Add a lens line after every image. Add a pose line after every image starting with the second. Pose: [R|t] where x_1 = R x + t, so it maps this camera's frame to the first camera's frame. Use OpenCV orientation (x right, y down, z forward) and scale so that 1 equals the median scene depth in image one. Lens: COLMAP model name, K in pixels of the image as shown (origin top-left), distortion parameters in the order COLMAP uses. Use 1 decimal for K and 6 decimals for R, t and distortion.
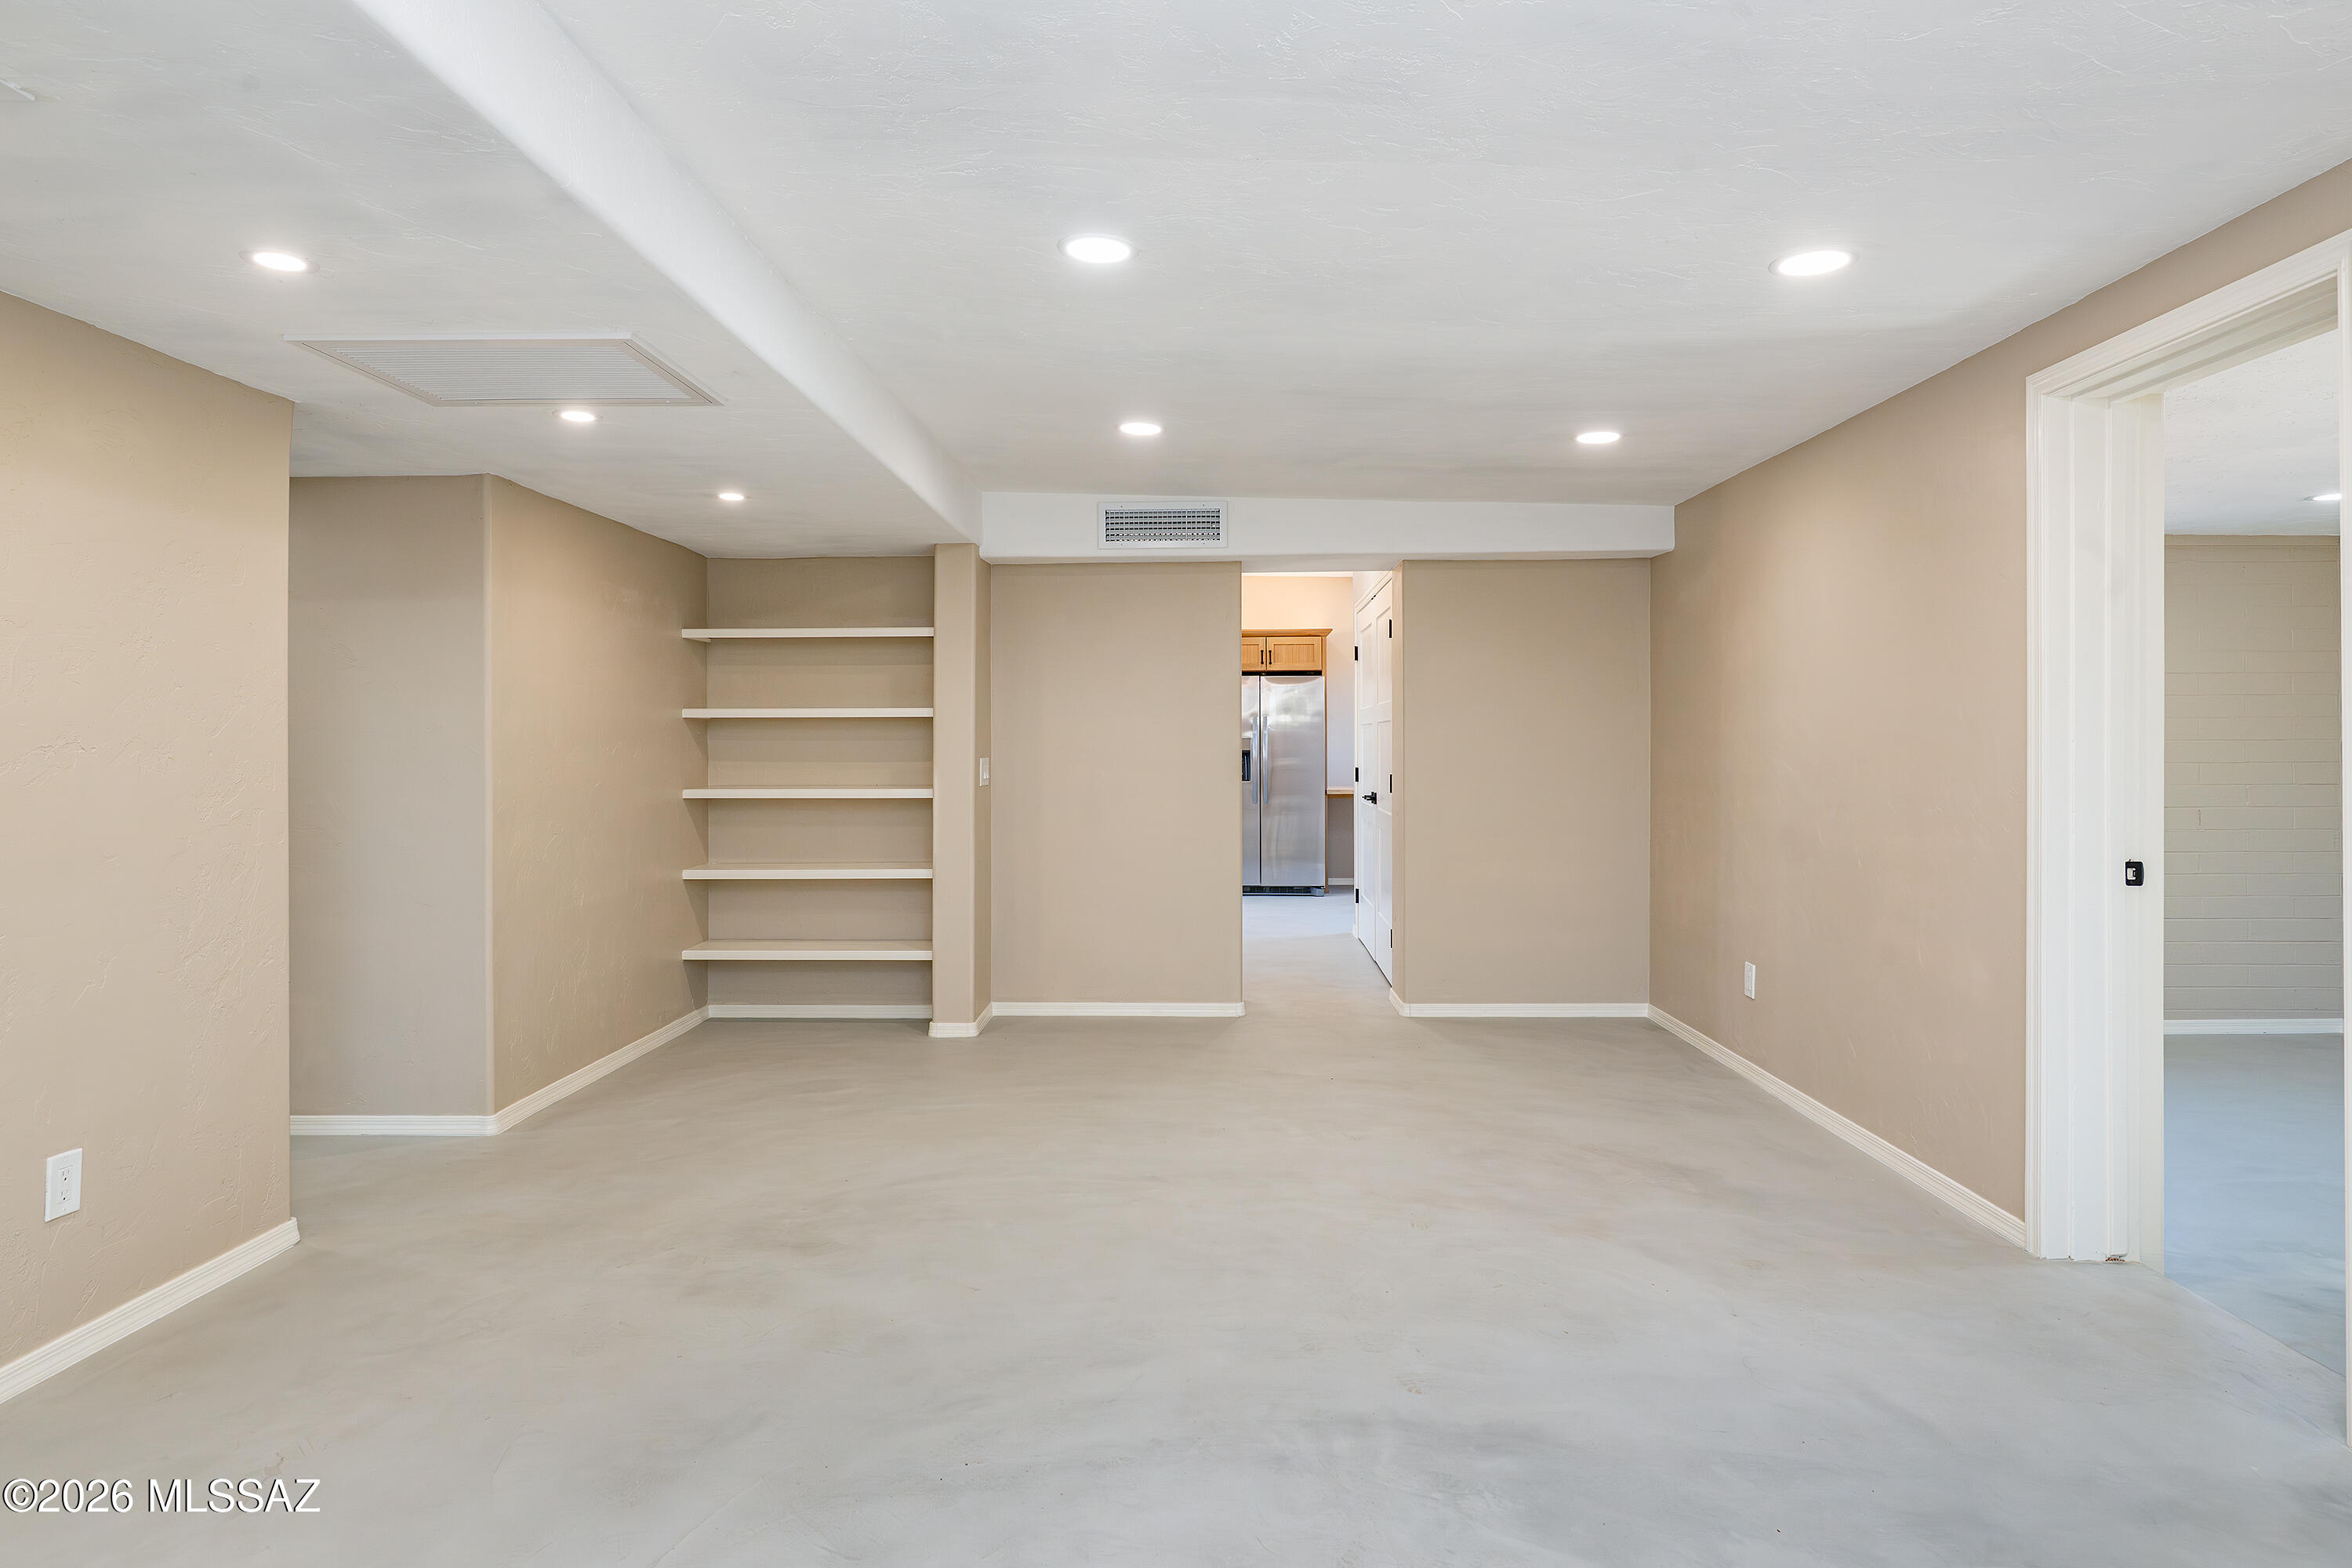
lens RADIAL K [[1373.7, 0, 1184.7], [0, 1373.7, 738.5], [0, 0, 1]] dist [-0.004341, -0.000321]
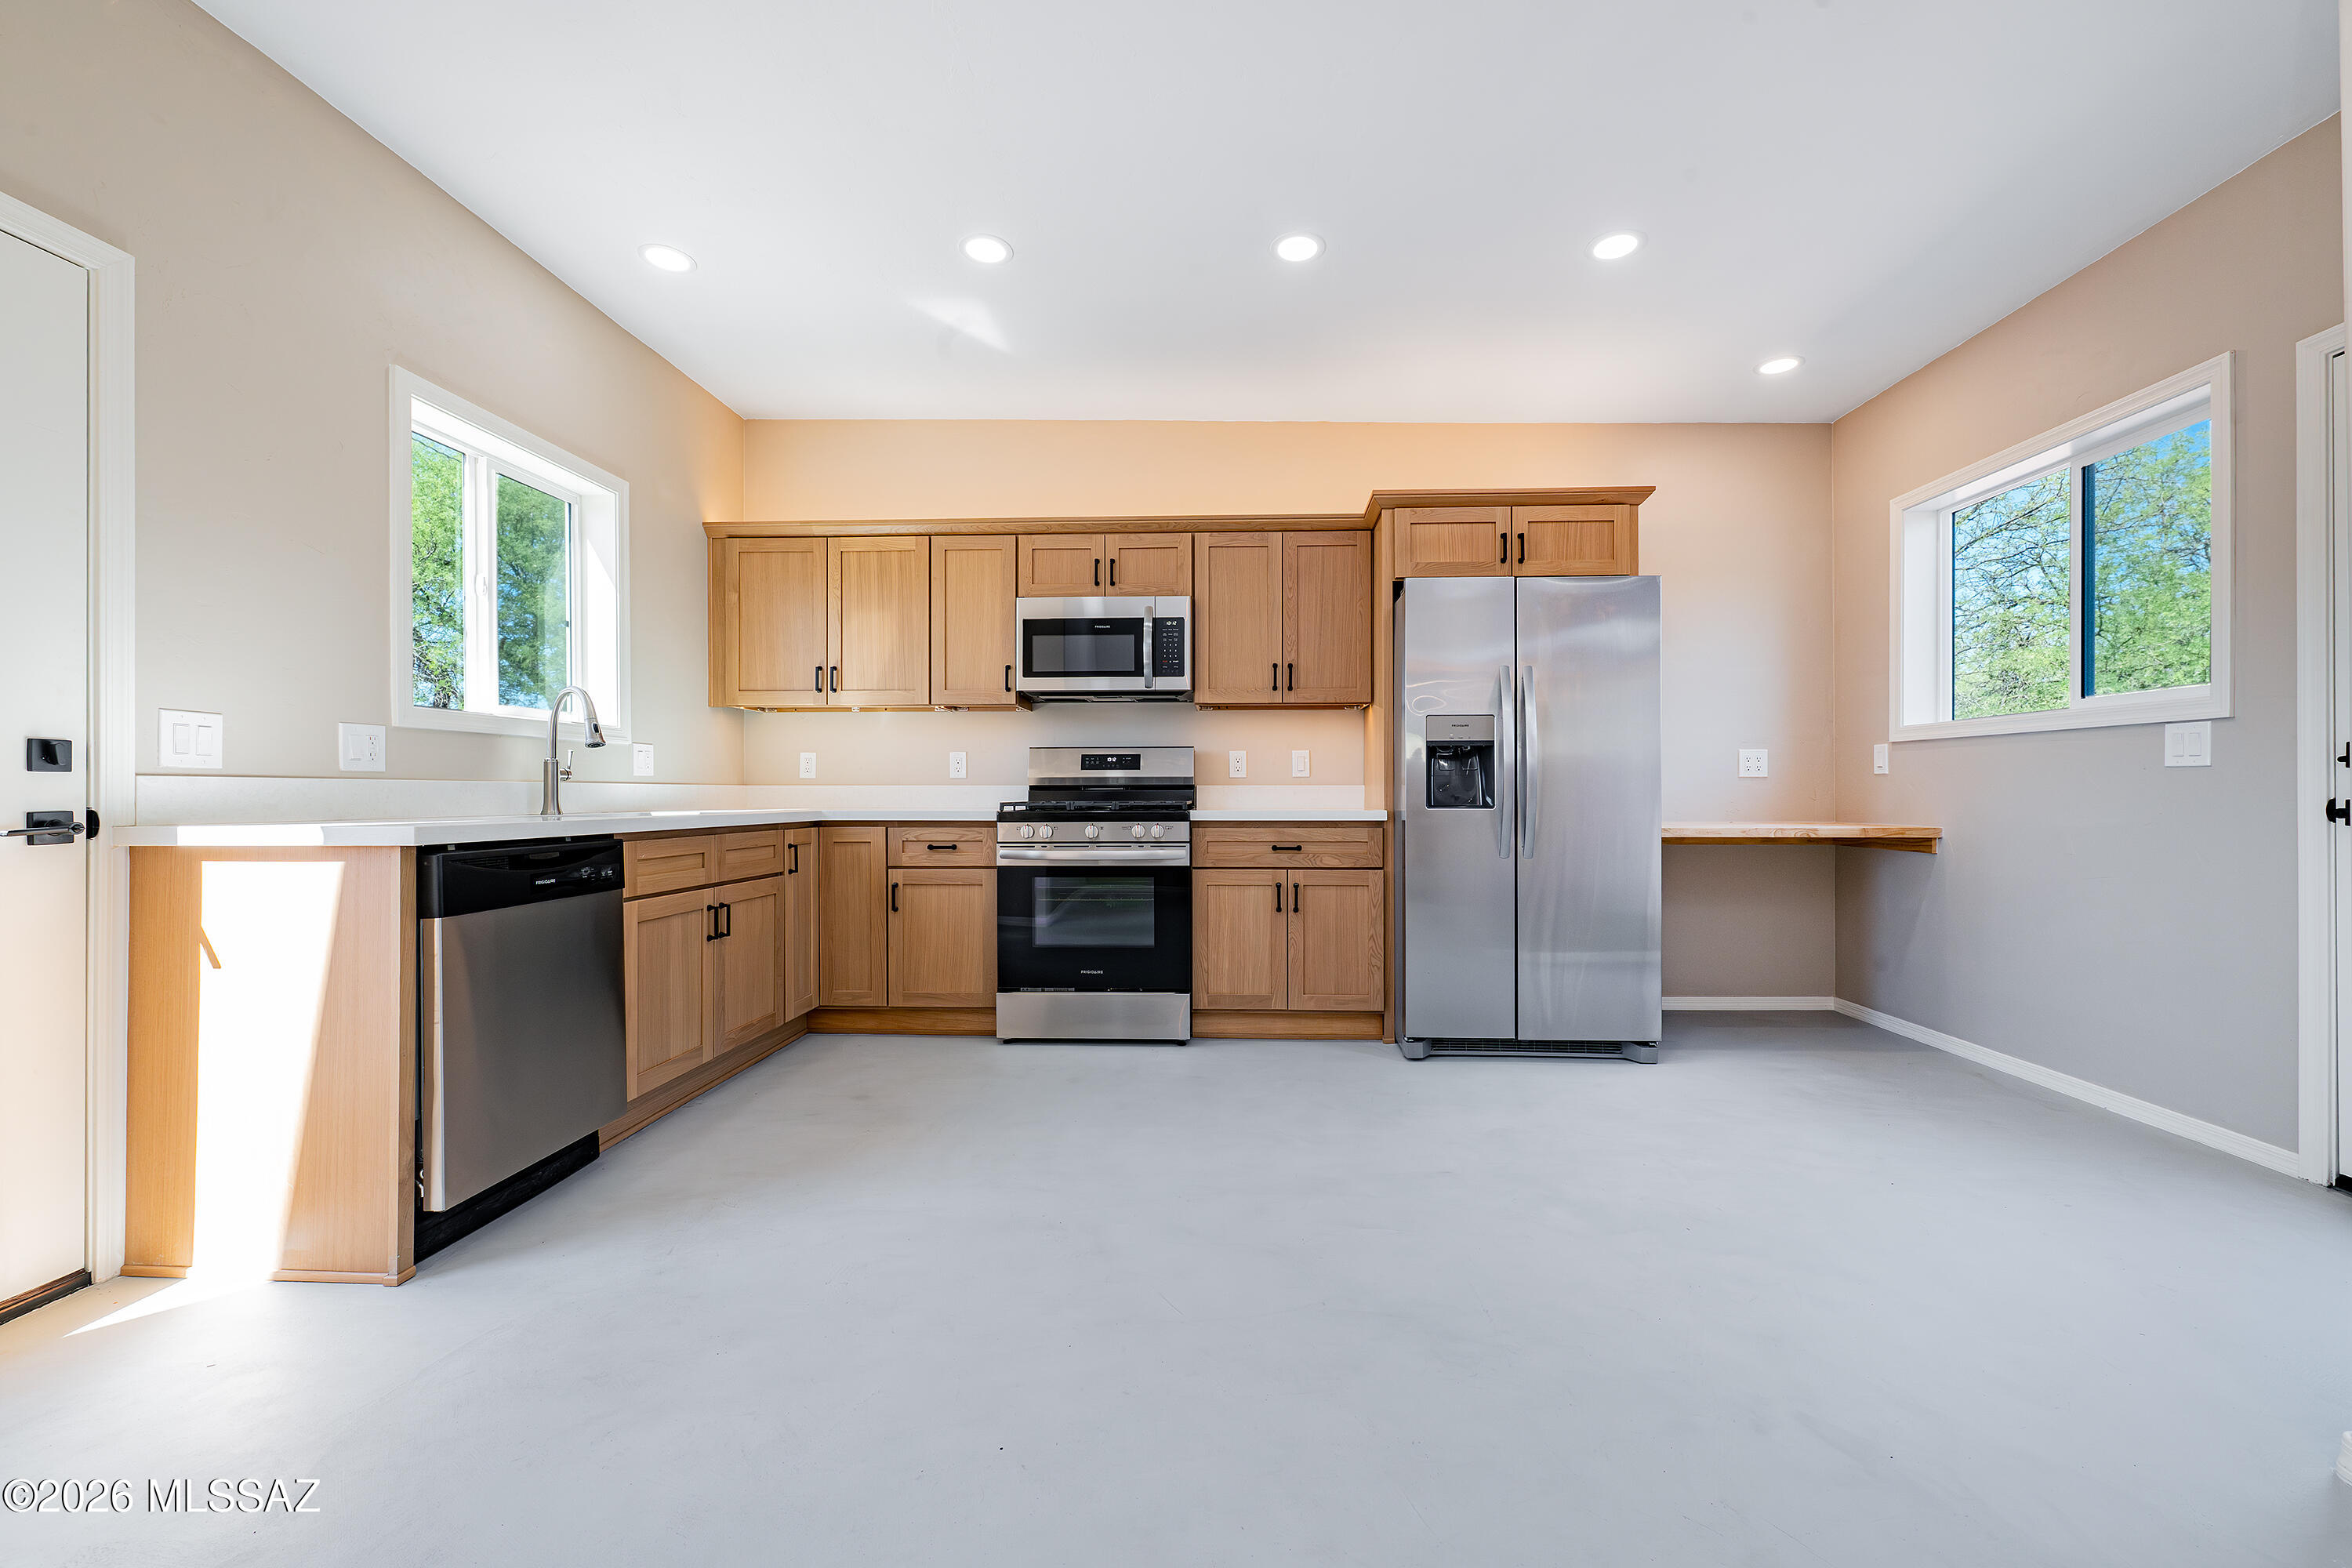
lens RADIAL K [[926.7, 0, 1189.9], [0, 926.7, 791.5], [0, 0, 1]] dist [0.001767, -0.000230]
pose [[0.999916, 0.001087, -0.012933, -0.087722], [-0.001086, 0.999999, 0.000111, 0.045916], [0.012933, -0.000097, 0.999916, 1.263466]]
